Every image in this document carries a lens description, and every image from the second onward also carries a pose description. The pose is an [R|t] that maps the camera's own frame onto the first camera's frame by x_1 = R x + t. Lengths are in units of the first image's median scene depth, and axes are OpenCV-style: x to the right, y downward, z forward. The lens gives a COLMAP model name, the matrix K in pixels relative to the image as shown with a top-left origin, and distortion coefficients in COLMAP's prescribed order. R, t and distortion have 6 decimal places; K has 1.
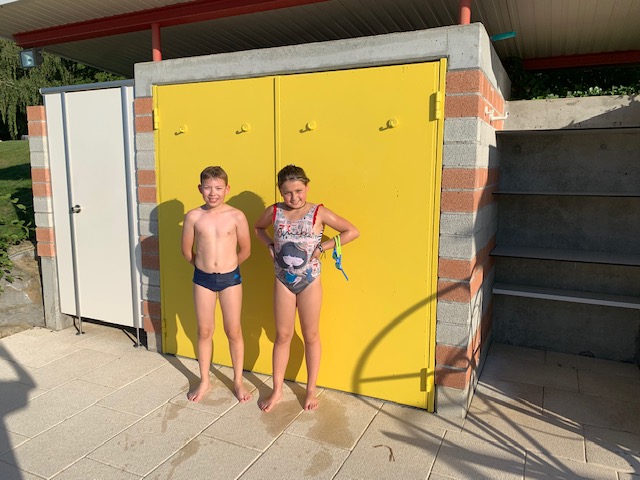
lens RADIAL K [[502.3, 0, 314.1], [0, 502.3, 238.6], [0, 0, 1]] dist [0.009607, -0.010494]
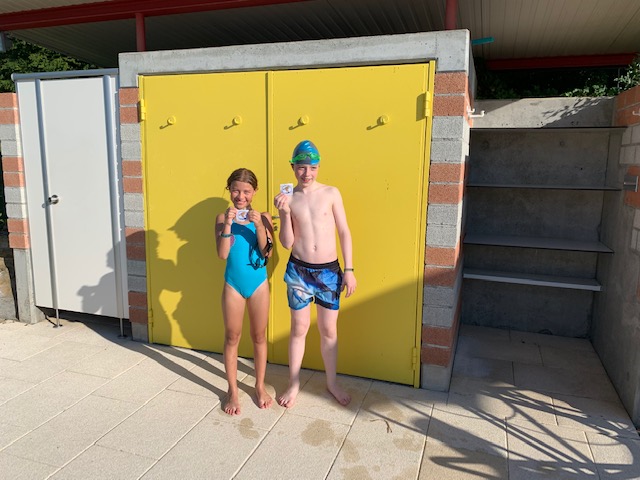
lens RADIAL K [[502.3, 0, 314.4], [0, 502.3, 239.7], [0, 0, 1]] dist [0.009607, -0.010494]
pose [[0.993725, -0.007641, 0.111593, -0.089717], [0.005071, 0.999716, 0.023299, -0.001081], [-0.111739, -0.022586, 0.993481, -0.038896]]
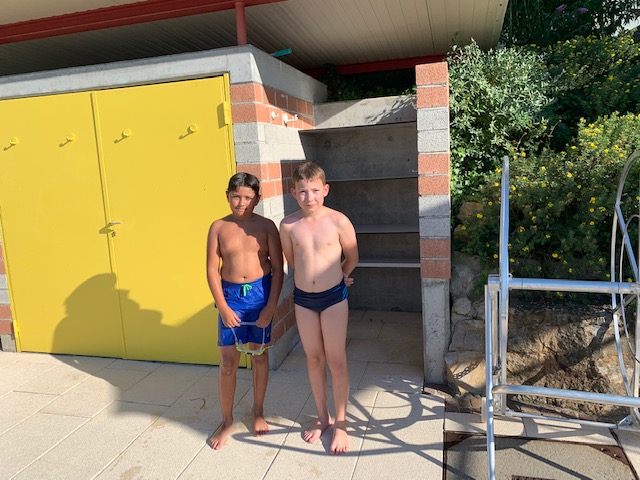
lens RADIAL K [[502.3, 0, 323.4], [0, 502.3, 240.4], [0, 0, 1]] dist [0.009607, -0.010494]
pose [[0.982815, -0.084028, 0.164360, 0.195722], [0.082381, 0.996459, 0.016823, 0.029993], [-0.165192, -0.002993, 0.986257, -0.177993]]
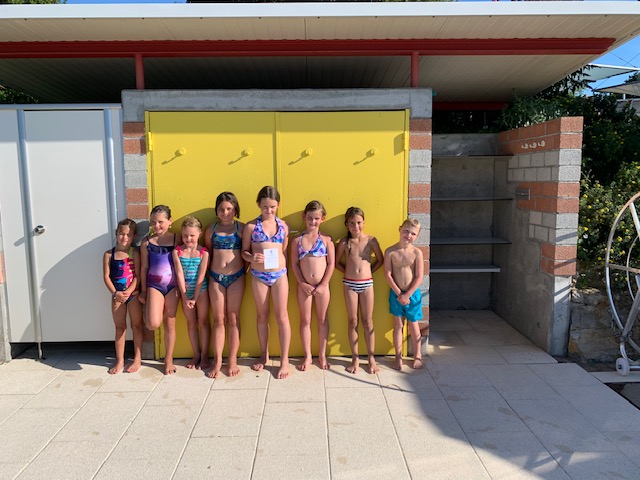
lens RADIAL K [[502.3, 0, 322.9], [0, 502.3, 235.1], [0, 0, 1]] dist [0.009607, -0.010494]
pose [[0.887002, -0.061933, 0.457593, -0.502141], [0.076147, 0.997016, -0.012664, 0.005823], [-0.455443, 0.046077, 0.889072, -0.134011]]
